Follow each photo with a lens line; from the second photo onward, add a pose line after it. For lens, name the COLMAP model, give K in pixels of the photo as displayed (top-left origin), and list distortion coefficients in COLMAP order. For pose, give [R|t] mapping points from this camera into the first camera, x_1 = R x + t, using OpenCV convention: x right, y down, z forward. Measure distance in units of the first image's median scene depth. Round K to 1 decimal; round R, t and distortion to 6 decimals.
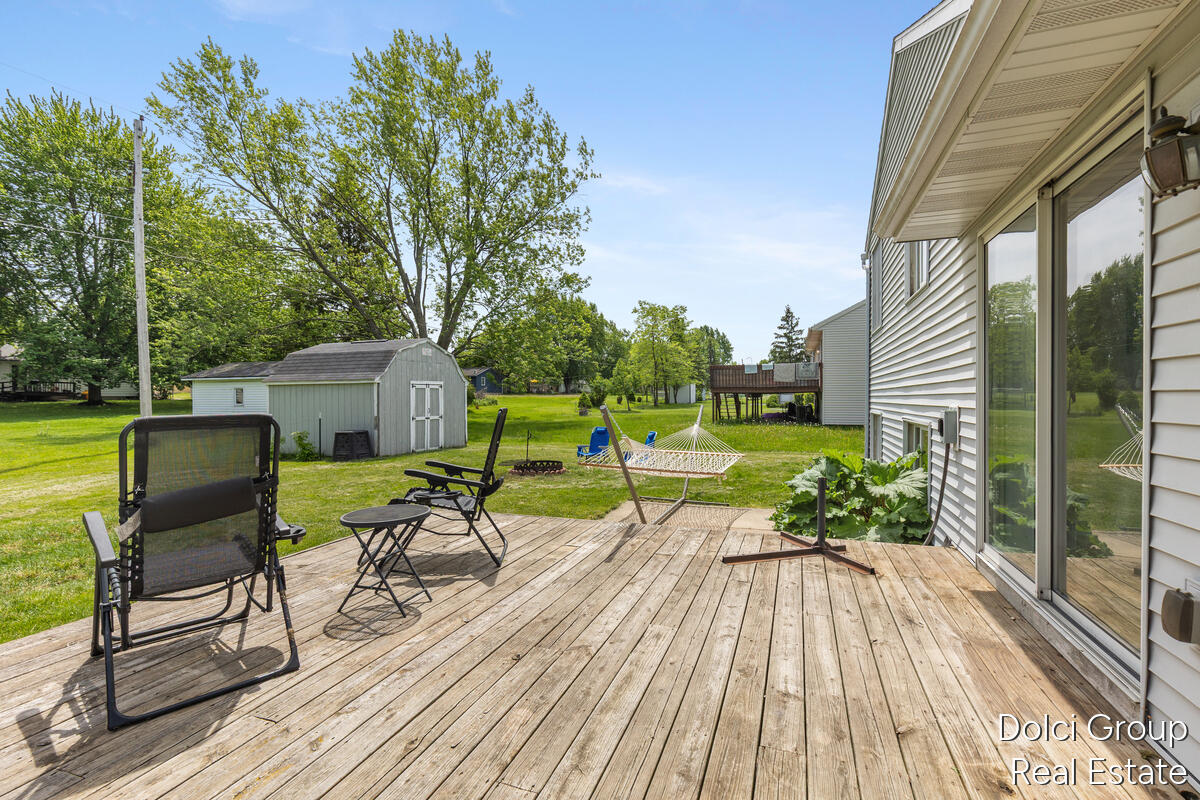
lens RADIAL K [[560.4, 0, 611.5], [0, 560.4, 400.5], [0, 0, 1]] dist [0.000326, -0.000746]
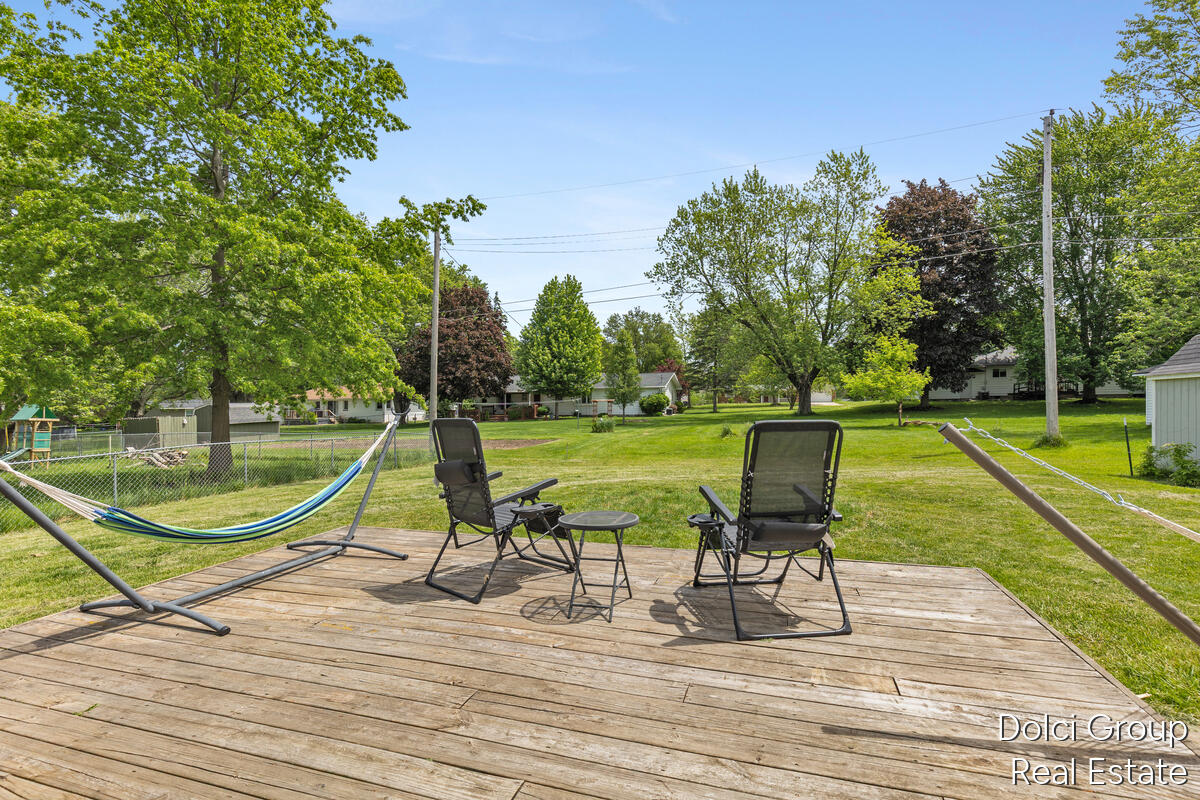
lens RADIAL K [[560.4, 0, 611.5], [0, 560.4, 400.5], [0, 0, 1]] dist [0.000326, -0.000746]
pose [[0.005473, -0.001074, -0.999984, 0.571722], [0.007252, 0.999973, -0.001035, -0.013857], [0.999959, -0.007247, 0.005480, 0.915376]]
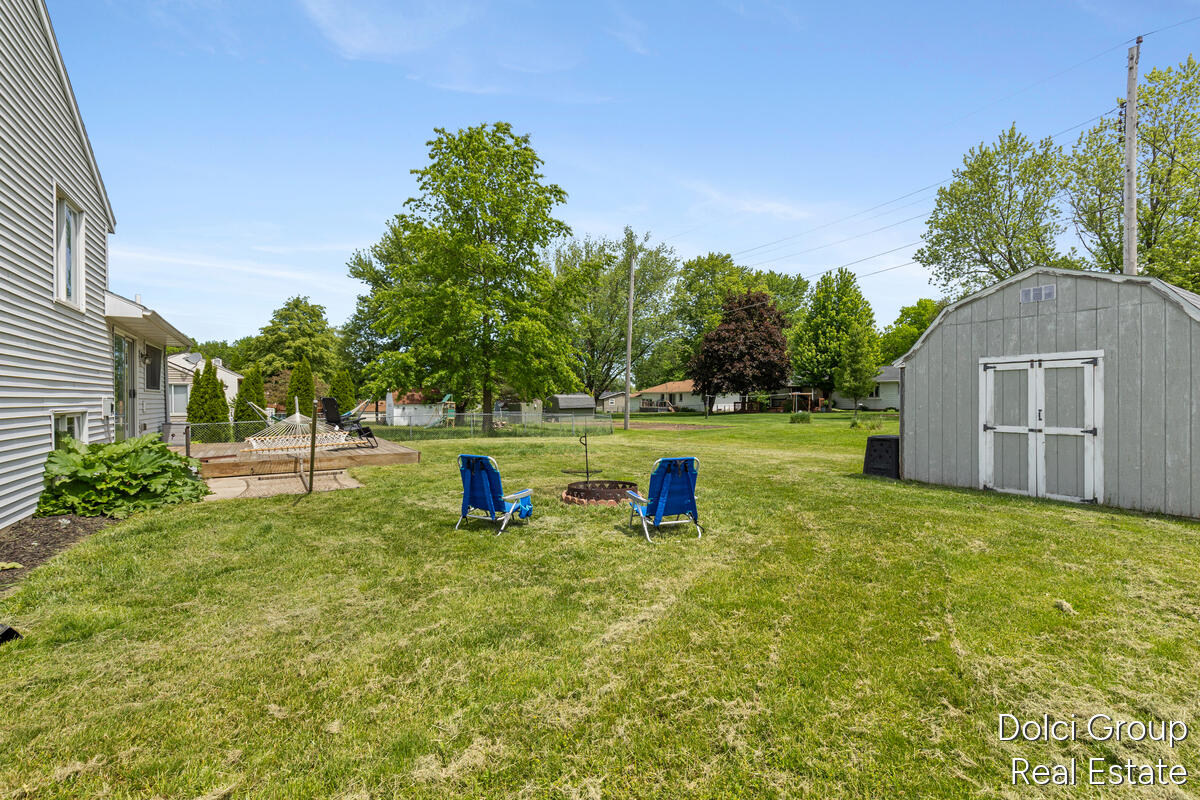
lens RADIAL K [[560.4, 0, 611.5], [0, 560.4, 400.5], [0, 0, 1]] dist [0.000326, -0.000746]
pose [[-0.644280, 0.005796, -0.764768, 1.048009], [-0.000702, 0.999966, 0.008170, 0.007301], [0.764789, 0.005801, -0.644255, 3.850458]]
